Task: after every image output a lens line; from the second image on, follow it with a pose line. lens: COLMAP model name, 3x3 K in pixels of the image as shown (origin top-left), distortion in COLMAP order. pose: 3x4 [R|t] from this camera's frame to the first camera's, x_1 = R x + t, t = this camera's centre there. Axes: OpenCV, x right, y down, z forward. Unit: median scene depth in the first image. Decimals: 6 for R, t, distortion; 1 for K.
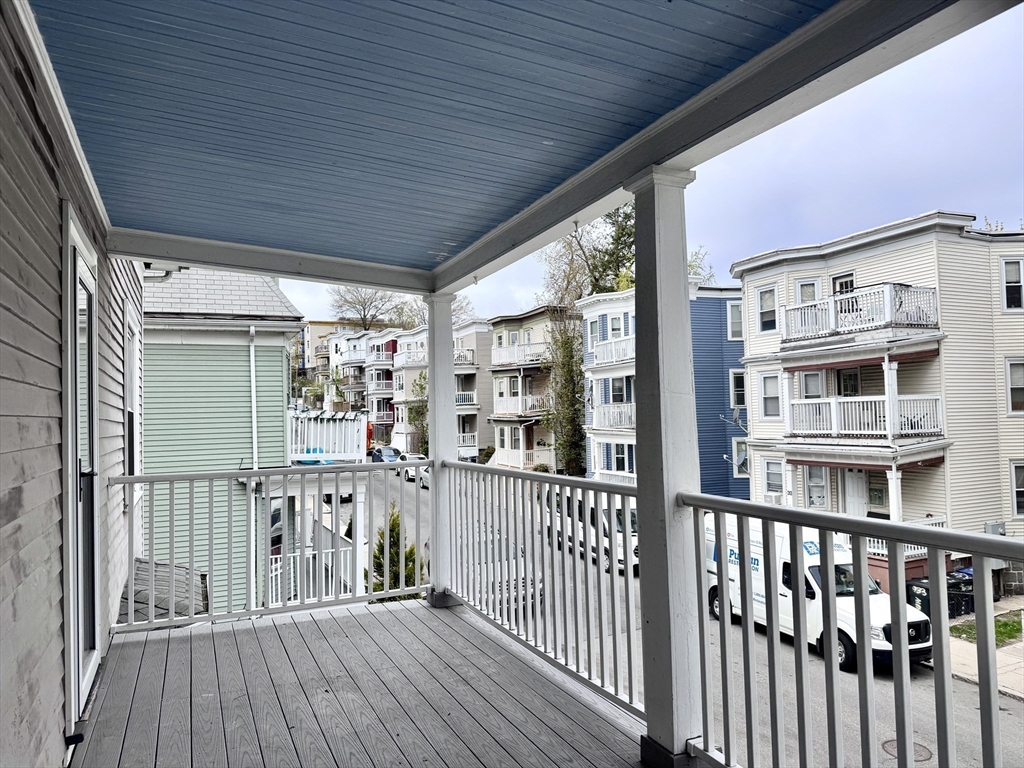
lens RADIAL K [[718.3, 0, 512.0], [0, 718.3, 384.0], [0, 0, 1]] dist [-0.008481, -0.005184]
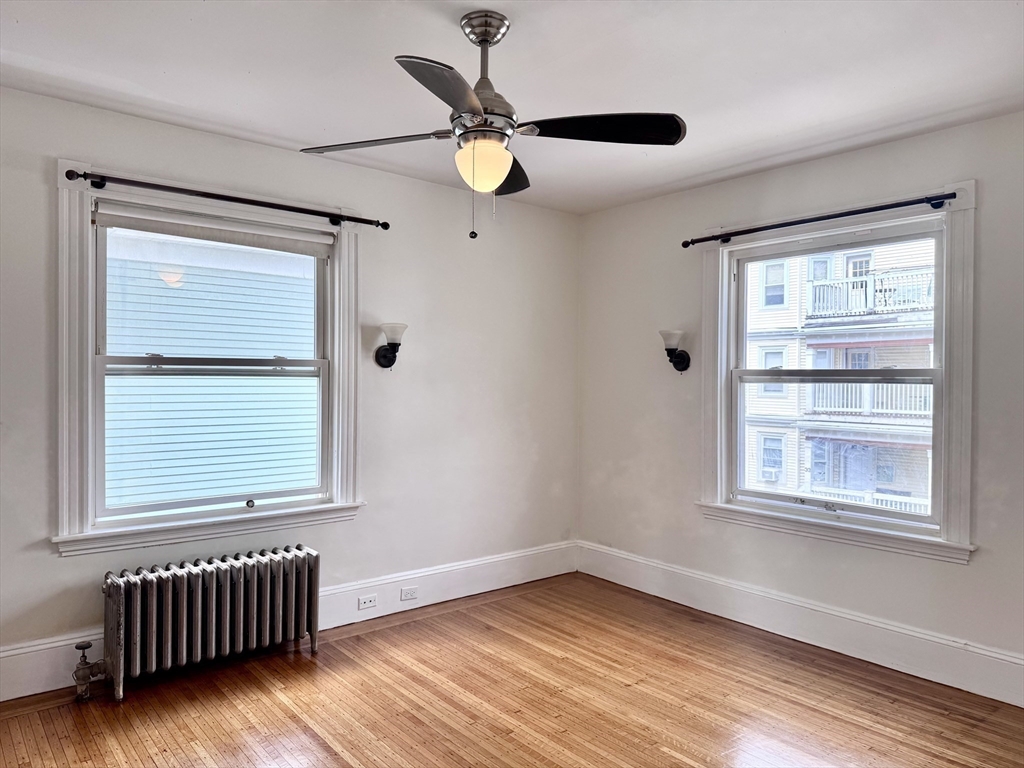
lens RADIAL K [[718.3, 0, 512.0], [0, 718.3, 384.0], [0, 0, 1]] dist [-0.008481, -0.005184]
pose [[0.965182, 0.032359, 0.259570, -0.283191], [-0.044799, 0.998106, 0.042152, 0.009362], [-0.257714, -0.052313, 0.964804, 0.155197]]
